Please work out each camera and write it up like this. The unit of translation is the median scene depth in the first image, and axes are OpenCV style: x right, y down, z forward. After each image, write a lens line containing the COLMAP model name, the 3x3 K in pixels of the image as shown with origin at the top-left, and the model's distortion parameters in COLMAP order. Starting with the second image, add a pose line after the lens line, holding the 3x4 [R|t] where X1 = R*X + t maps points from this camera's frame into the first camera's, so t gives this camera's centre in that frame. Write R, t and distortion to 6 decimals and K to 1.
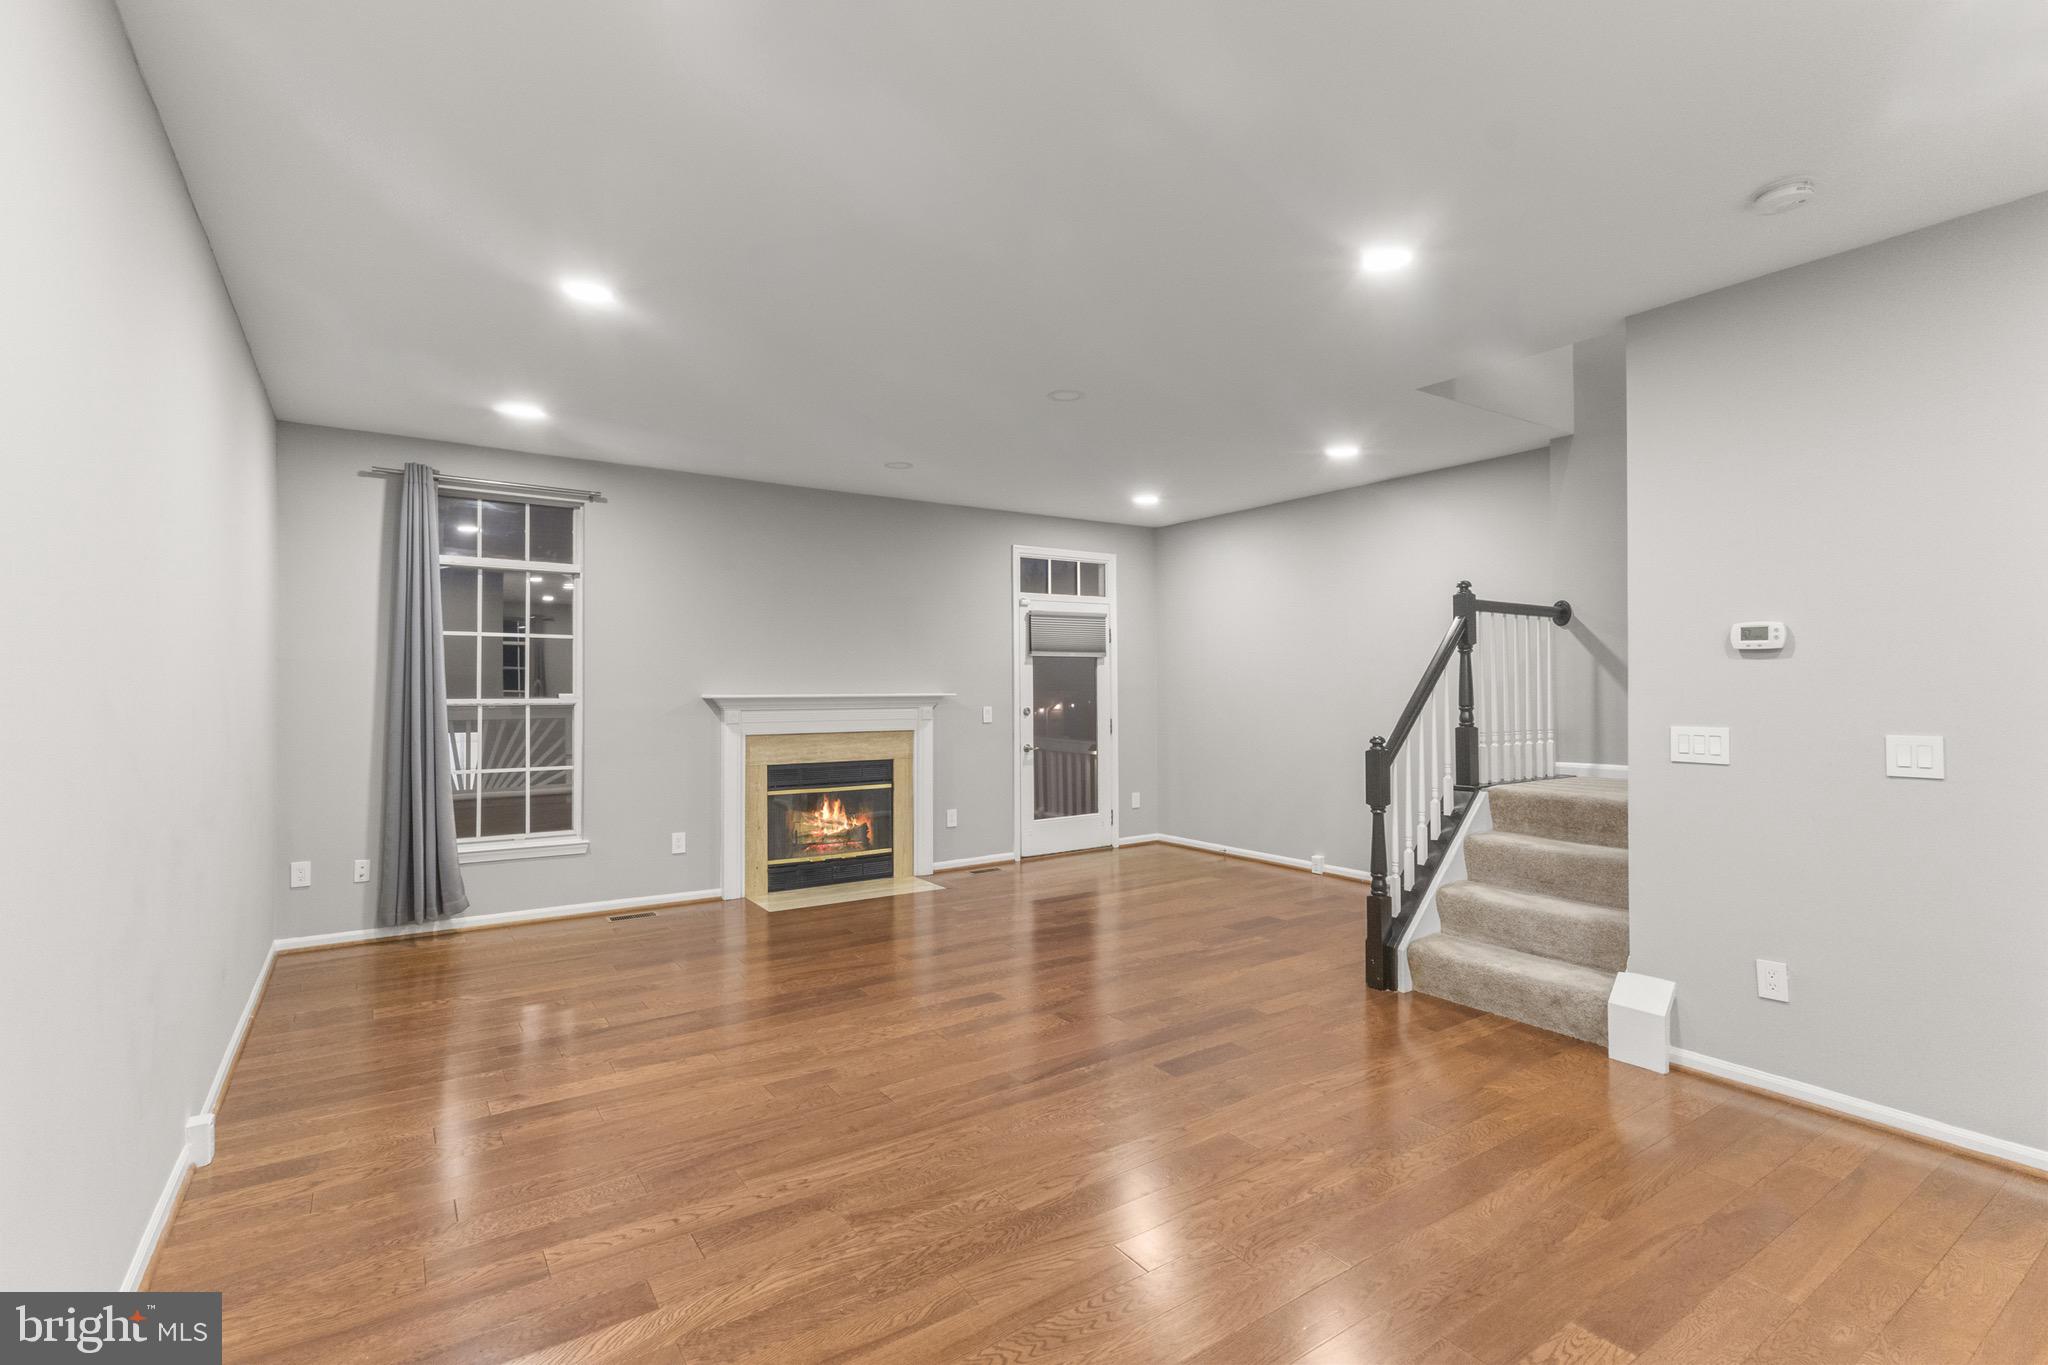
lens RADIAL K [[951.7, 0, 1018.4], [0, 951.7, 680.1], [0, 0, 1]] dist [0.000722, -0.000574]
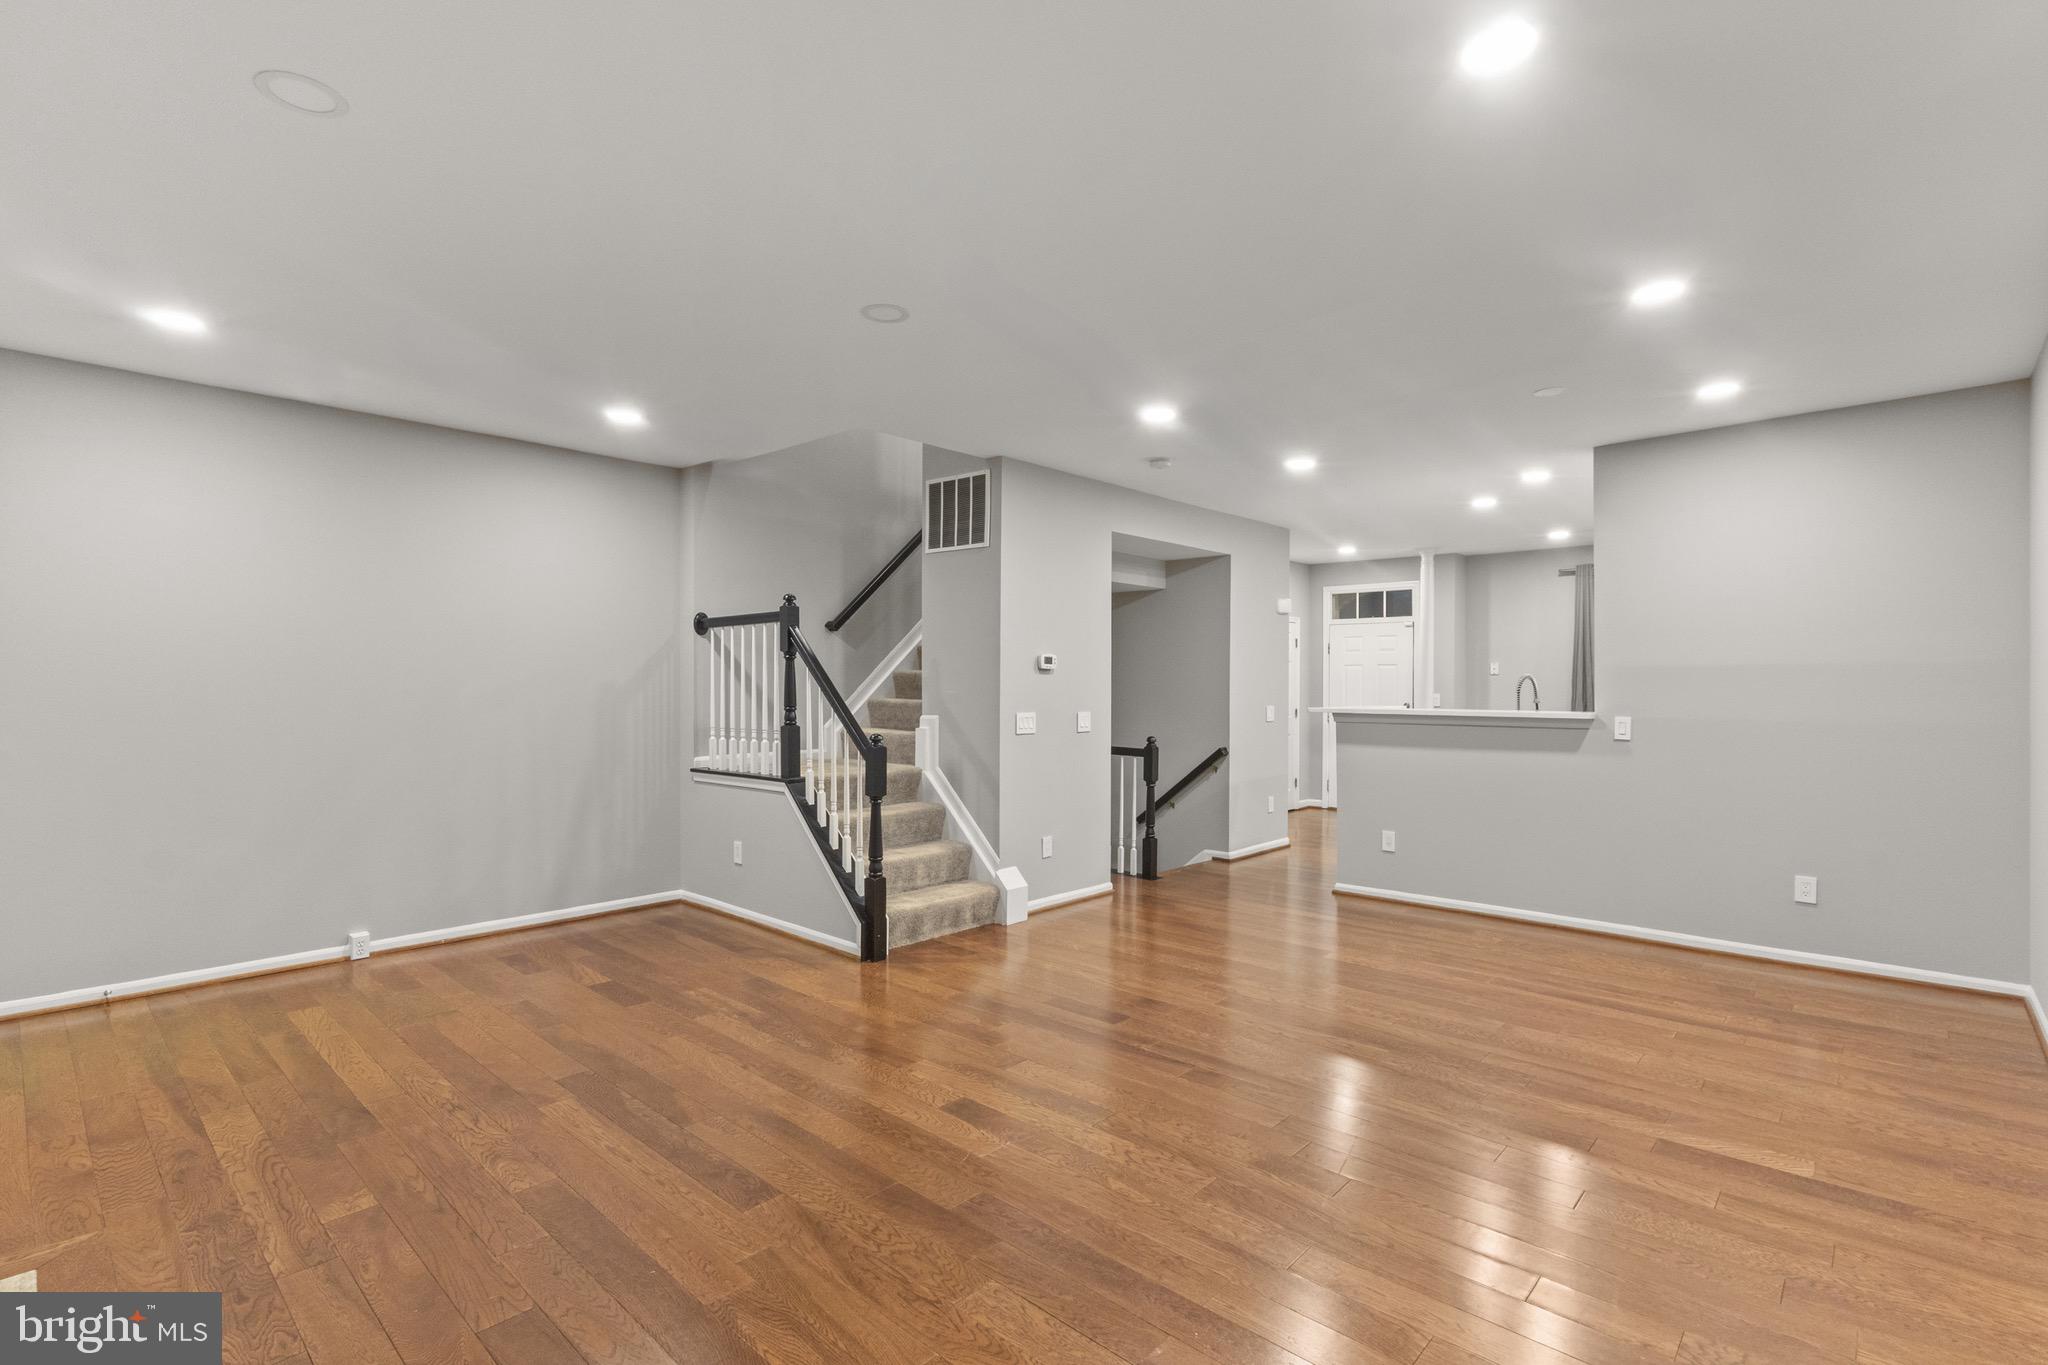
lens RADIAL K [[951.7, 0, 1022.3], [0, 951.7, 681.7], [0, 0, 1]] dist [0.000722, -0.000574]
pose [[-0.233711, 0.008713, 0.972267, -0.876719], [-0.007188, 0.999917, -0.010688, 0.010680], [-0.972280, -0.009487, -0.233629, 1.291808]]
